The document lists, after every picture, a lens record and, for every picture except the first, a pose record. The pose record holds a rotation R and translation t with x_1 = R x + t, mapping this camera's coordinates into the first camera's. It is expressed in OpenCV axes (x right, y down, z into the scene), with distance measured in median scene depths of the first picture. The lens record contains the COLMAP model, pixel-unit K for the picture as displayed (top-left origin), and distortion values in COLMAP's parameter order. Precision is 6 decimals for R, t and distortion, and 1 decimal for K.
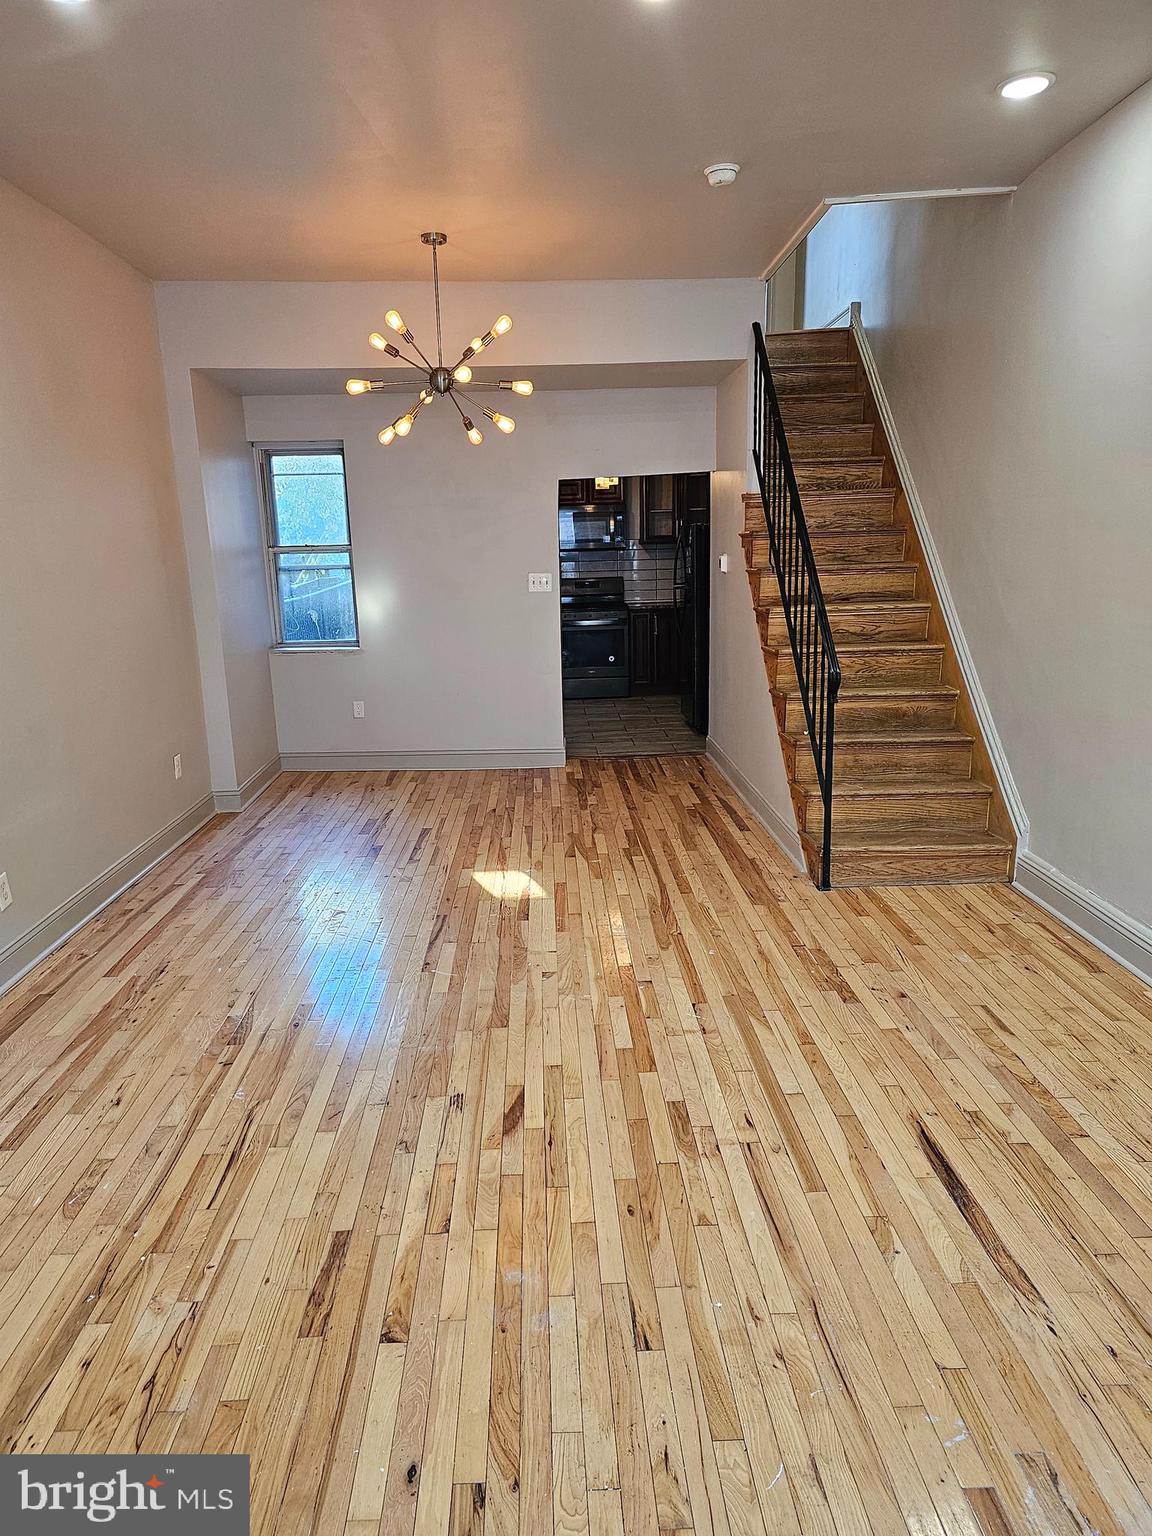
lens RADIAL K [[1014.4, 0, 563.6], [0, 1014.4, 770.0], [0, 0, 1]] dist [0.008280, -0.005100]
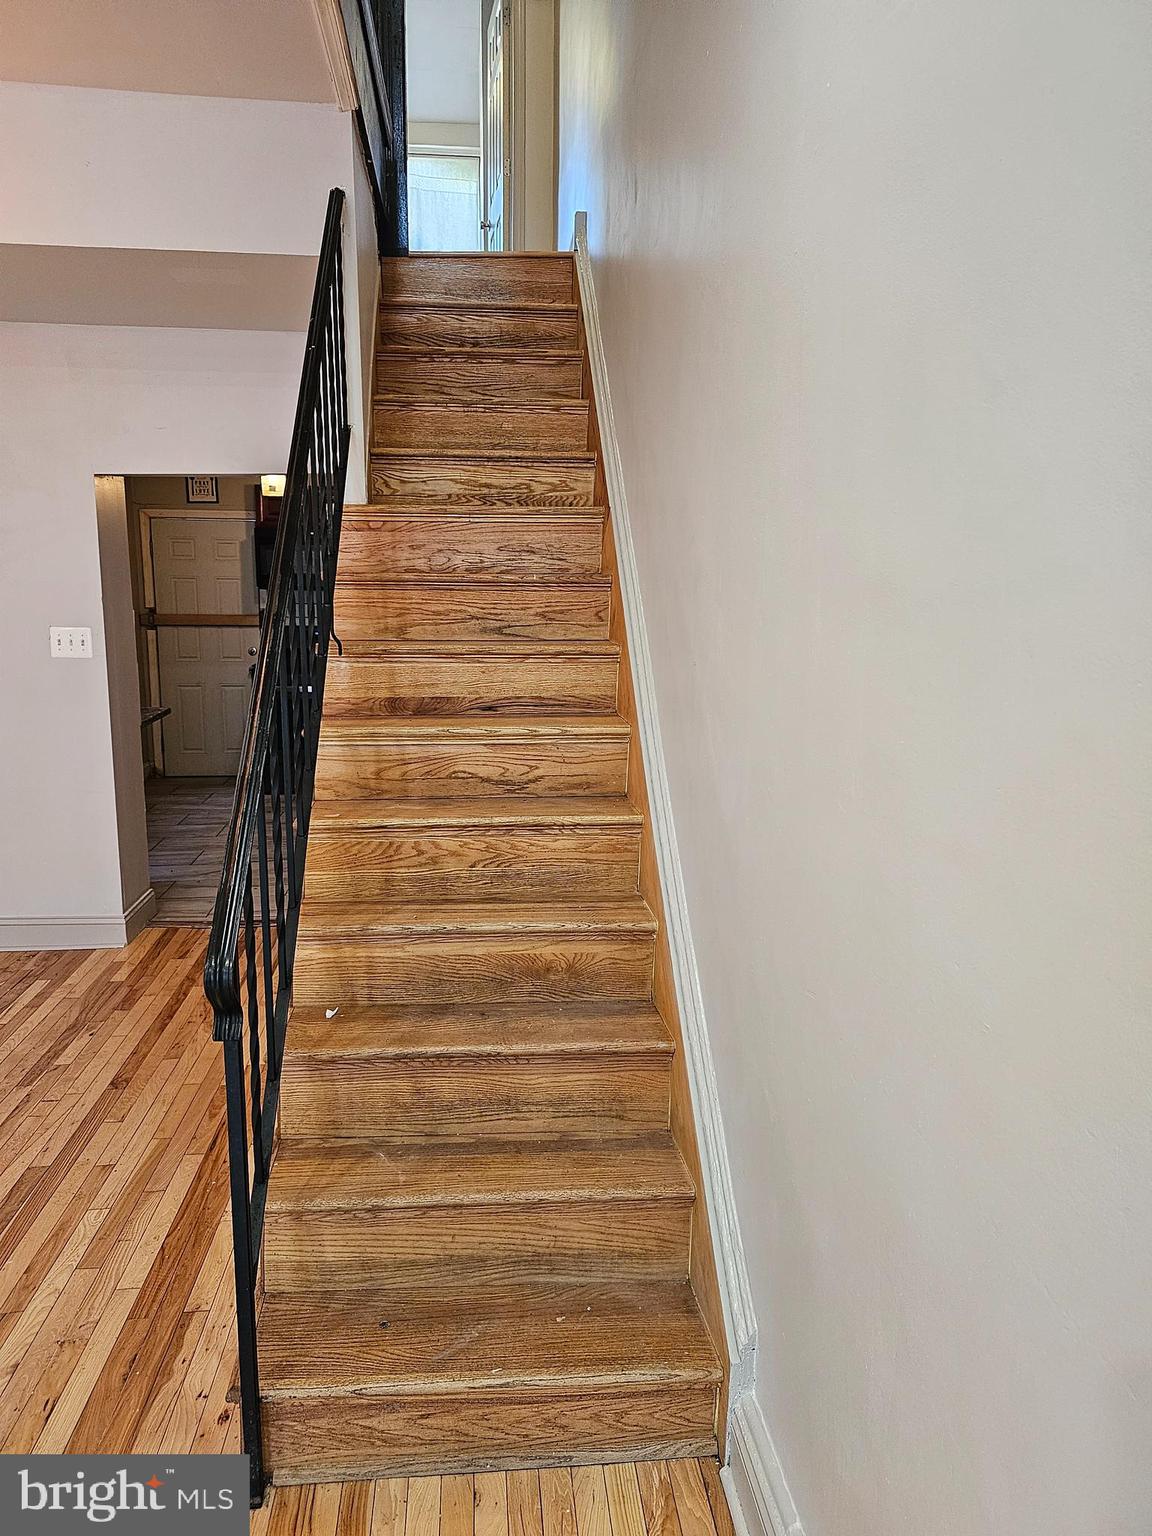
lens RADIAL K [[1067.9, 0, 576.6], [0, 1067.9, 711.3], [0, 0, 1]] dist [0.025151, -0.005803]
pose [[0.995086, 0.021775, 0.096594, 0.308743], [-0.013262, 0.996040, -0.087907, -0.135721], [-0.098126, 0.086194, 0.991434, 0.511430]]
